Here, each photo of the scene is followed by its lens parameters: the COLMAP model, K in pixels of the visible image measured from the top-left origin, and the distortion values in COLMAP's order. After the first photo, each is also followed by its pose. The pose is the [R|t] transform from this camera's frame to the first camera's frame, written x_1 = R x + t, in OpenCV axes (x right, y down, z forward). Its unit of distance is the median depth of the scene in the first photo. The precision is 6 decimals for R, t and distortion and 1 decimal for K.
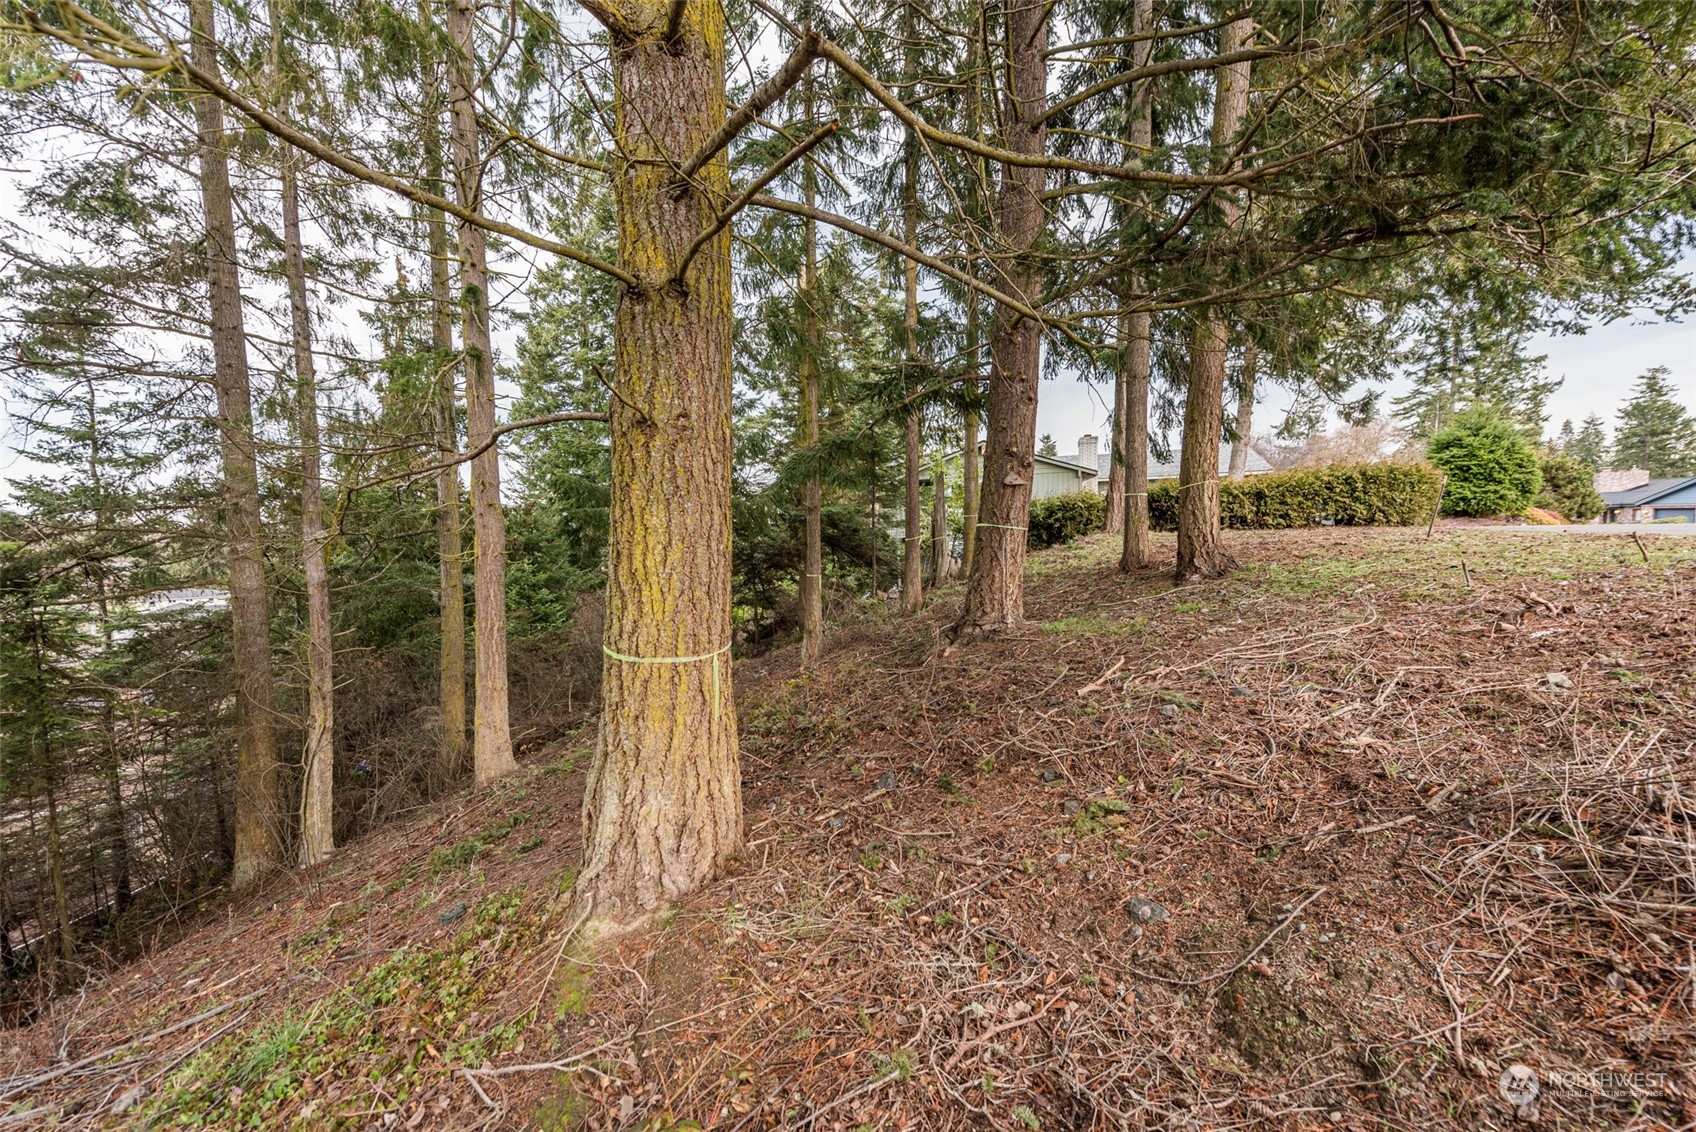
lens RADIAL K [[660.3, 0, 844.4], [0, 660.3, 567.3], [0, 0, 1]] dist [0.017196, -0.005164]
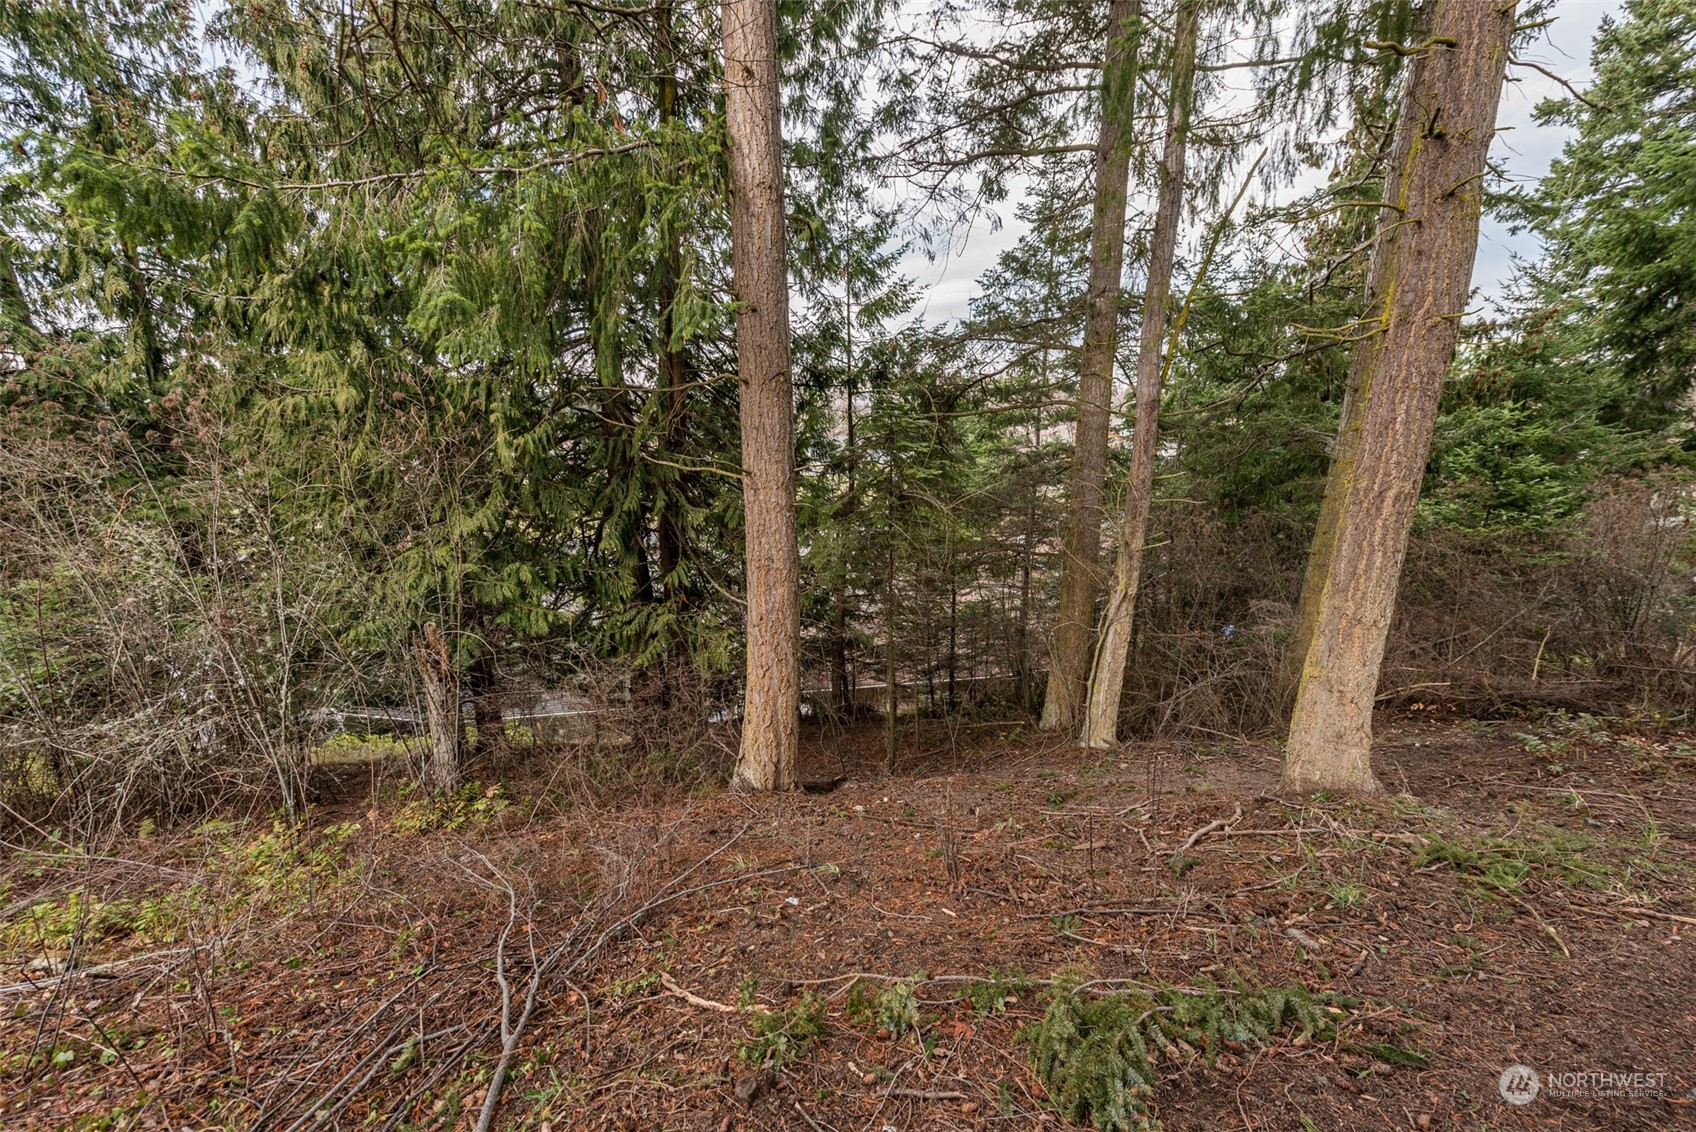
lens RADIAL K [[660.3, 0, 844.4], [0, 660.3, 567.3], [0, 0, 1]] dist [0.017196, -0.005164]
pose [[0.344976, 0.236096, -0.908433, -0.124056], [-0.052193, 0.971175, 0.232583, 0.029447], [0.937159, -0.032822, 0.347355, 0.266799]]
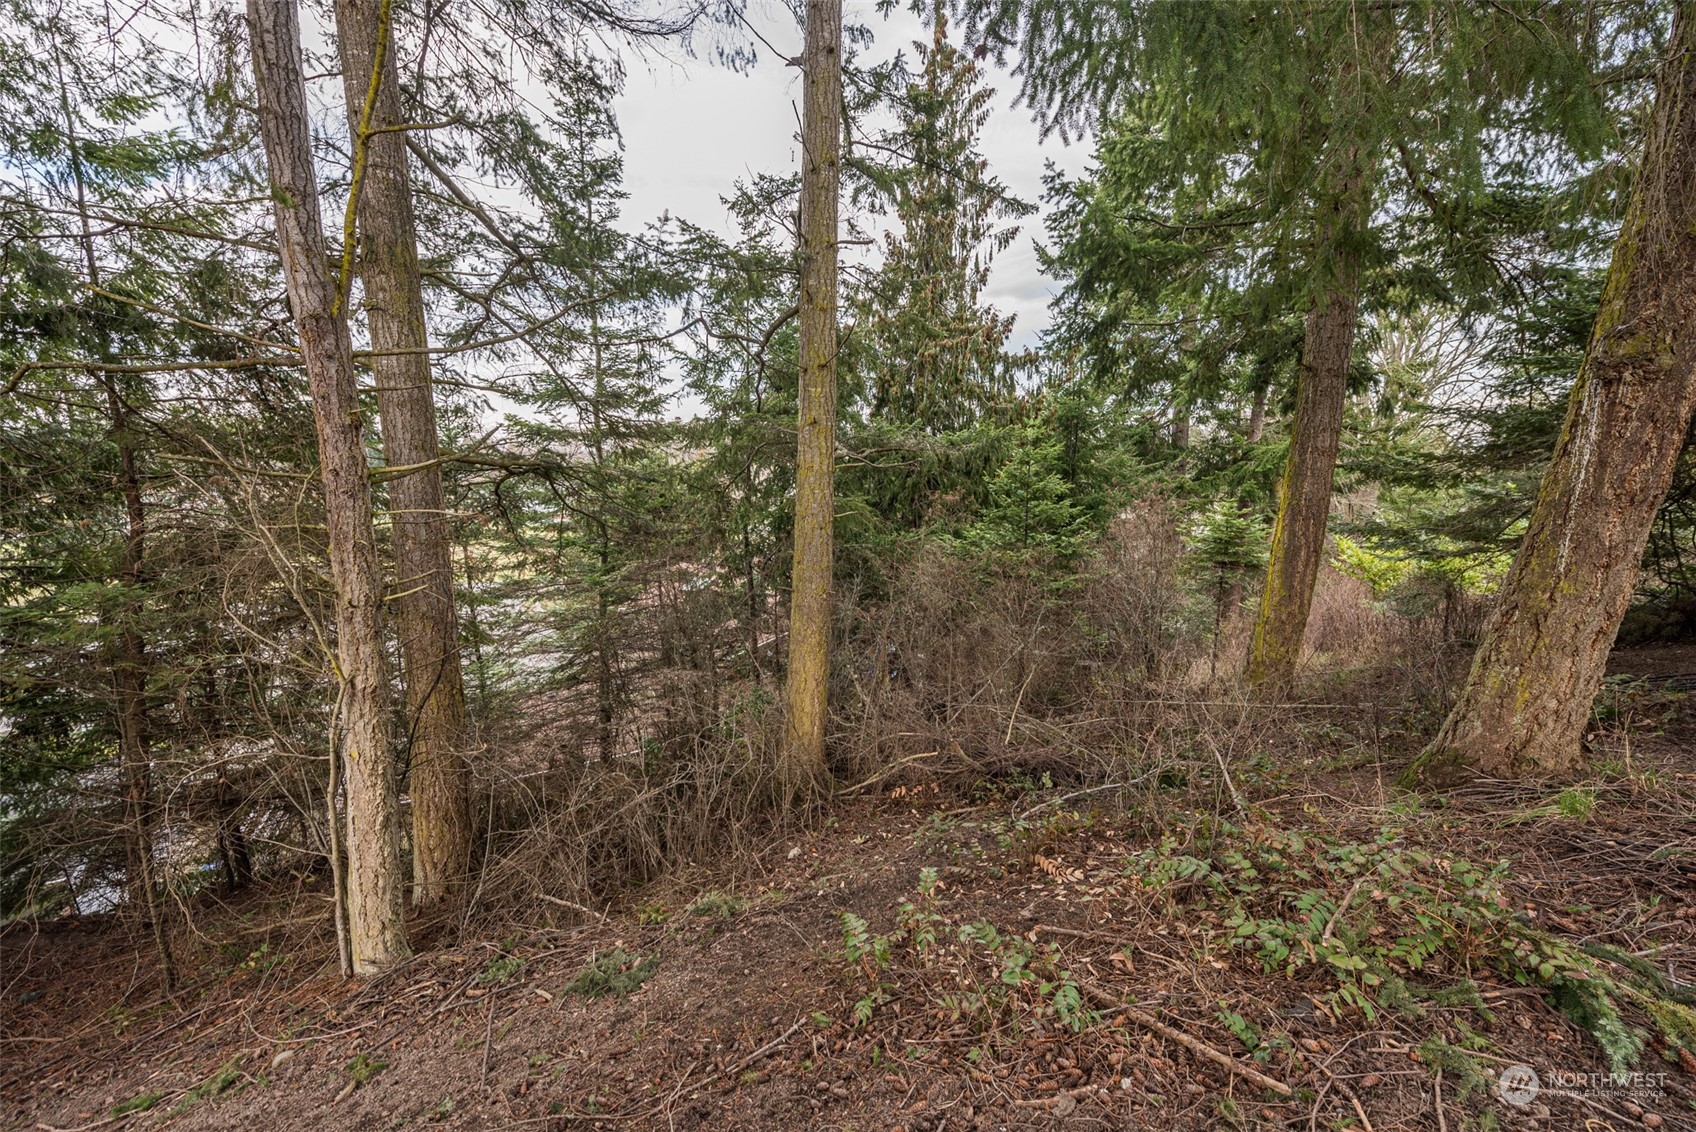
lens RADIAL K [[660.3, 0, 844.4], [0, 660.3, 567.3], [0, 0, 1]] dist [0.017196, -0.005164]
pose [[0.659650, 0.151452, -0.736155, -0.177816], [-0.067009, 0.987437, 0.143104, 0.052606], [0.748580, -0.045070, 0.661511, 0.603125]]
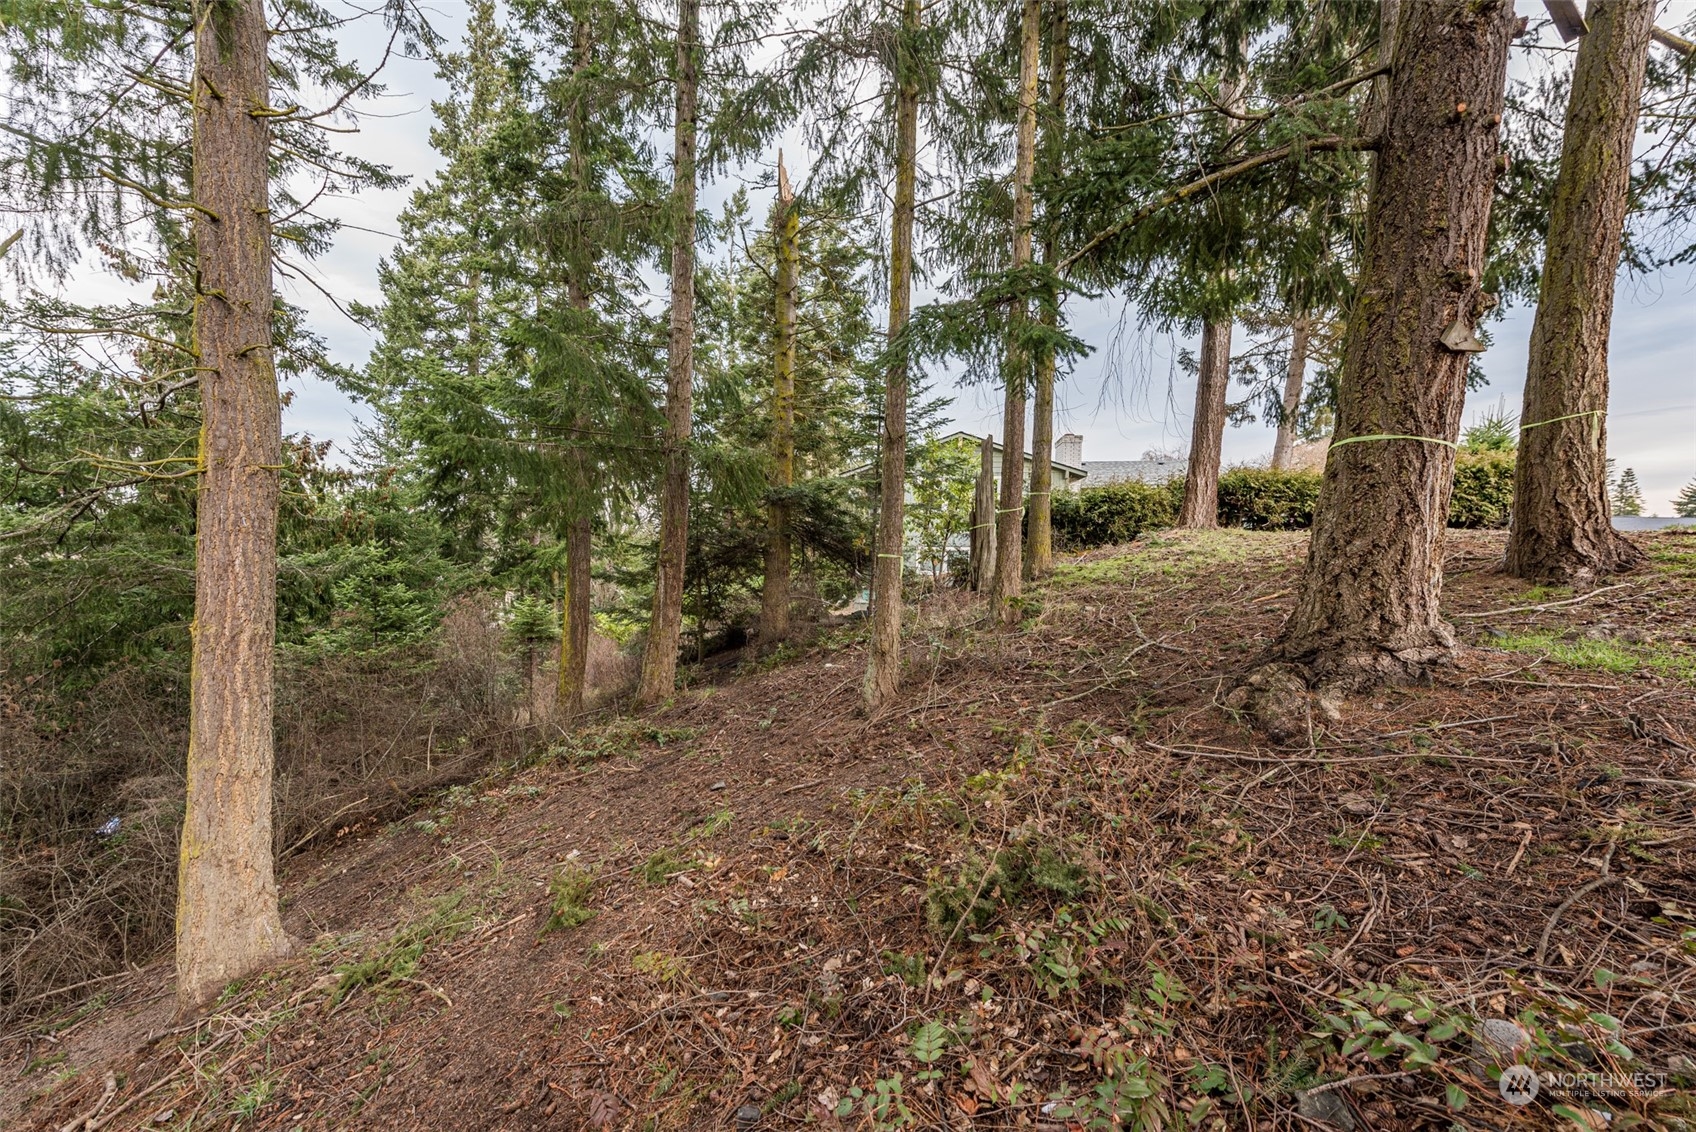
lens RADIAL K [[660.3, 0, 844.4], [0, 660.3, 567.3], [0, 0, 1]] dist [0.017196, -0.005164]
pose [[0.988121, 0.033708, 0.149934, -0.109322], [-0.030026, 0.999191, -0.026753, 0.024784], [-0.150714, 0.021933, 0.988334, 0.274447]]
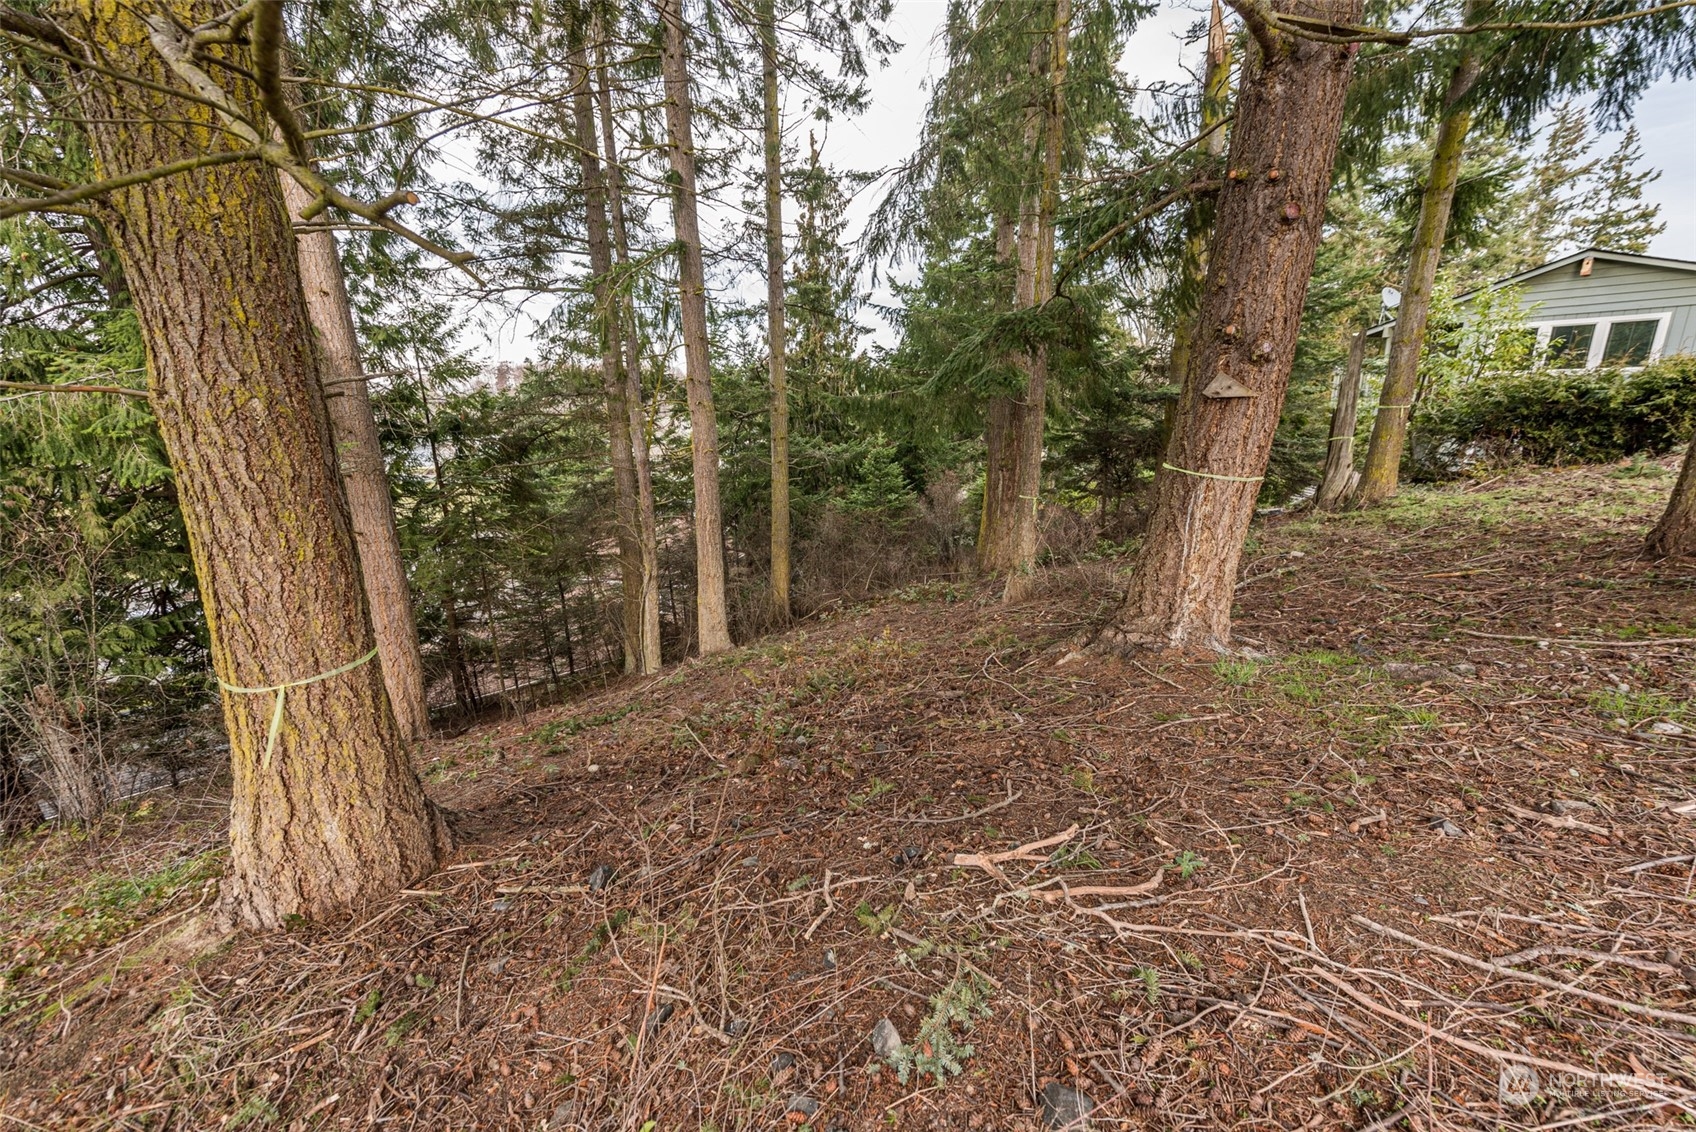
lens RADIAL K [[660.3, 0, 844.4], [0, 660.3, 567.3], [0, 0, 1]] dist [0.017196, -0.005164]
pose [[0.780568, 0.169278, -0.601713, 0.166340], [-0.037511, 0.973582, 0.225234, -0.046024], [0.623944, -0.153240, 0.766297, 0.168369]]
